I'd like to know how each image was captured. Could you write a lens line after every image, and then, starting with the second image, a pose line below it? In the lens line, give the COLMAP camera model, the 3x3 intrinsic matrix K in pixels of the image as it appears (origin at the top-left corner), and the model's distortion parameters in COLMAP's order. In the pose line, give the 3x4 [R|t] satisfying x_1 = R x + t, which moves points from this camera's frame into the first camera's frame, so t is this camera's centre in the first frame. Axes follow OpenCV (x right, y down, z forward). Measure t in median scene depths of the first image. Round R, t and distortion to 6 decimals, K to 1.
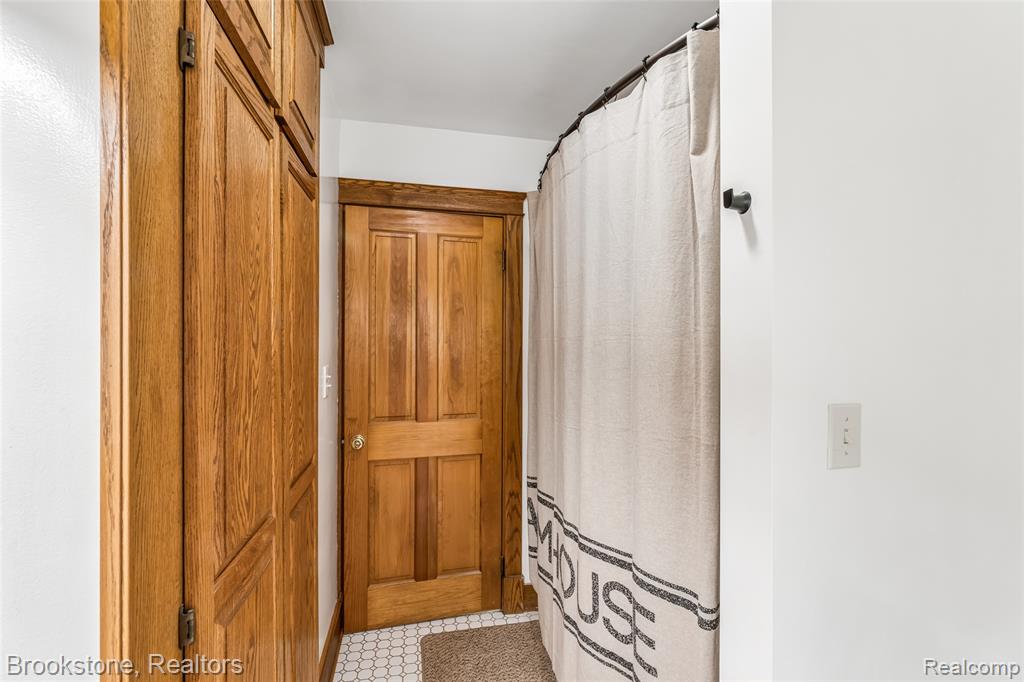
lens RADIAL K [[450.3, 0, 516.2], [0, 450.3, 344.0], [0, 0, 1]] dist [-0.002351, -0.000244]
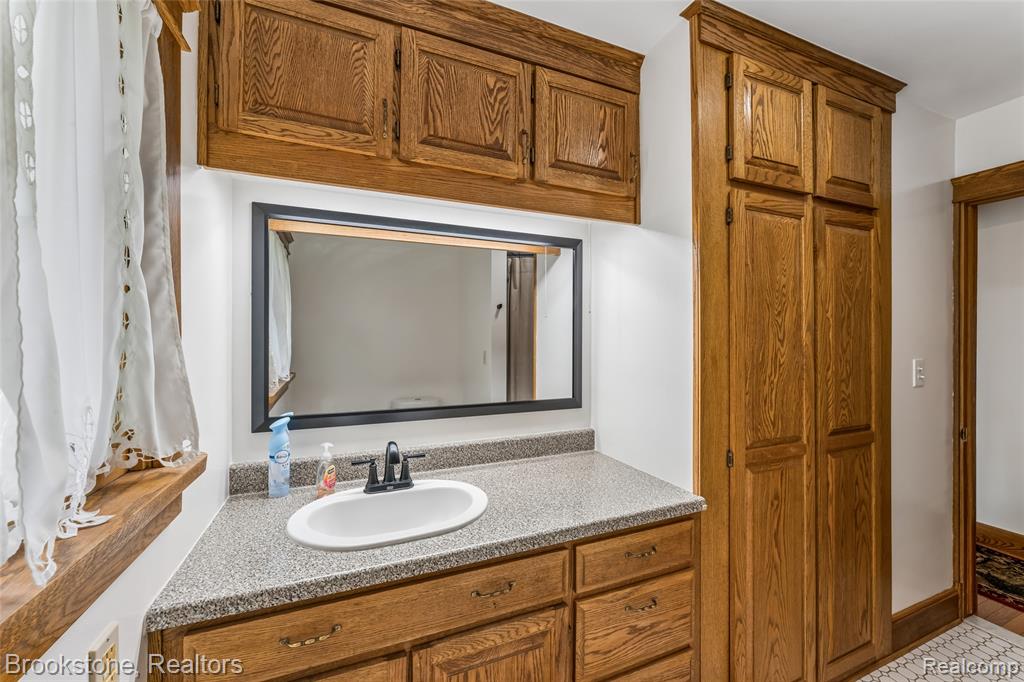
lens RADIAL K [[408.8, 0, 512.0], [0, 408.8, 341.0], [0, 0, 1]] dist [-0.002111, 0.000094]
pose [[0.151813, -0.003417, -0.988403, 0.909636], [0.001950, 0.999993, -0.003158, 0.009188], [0.988407, -0.001448, 0.151818, -0.344316]]
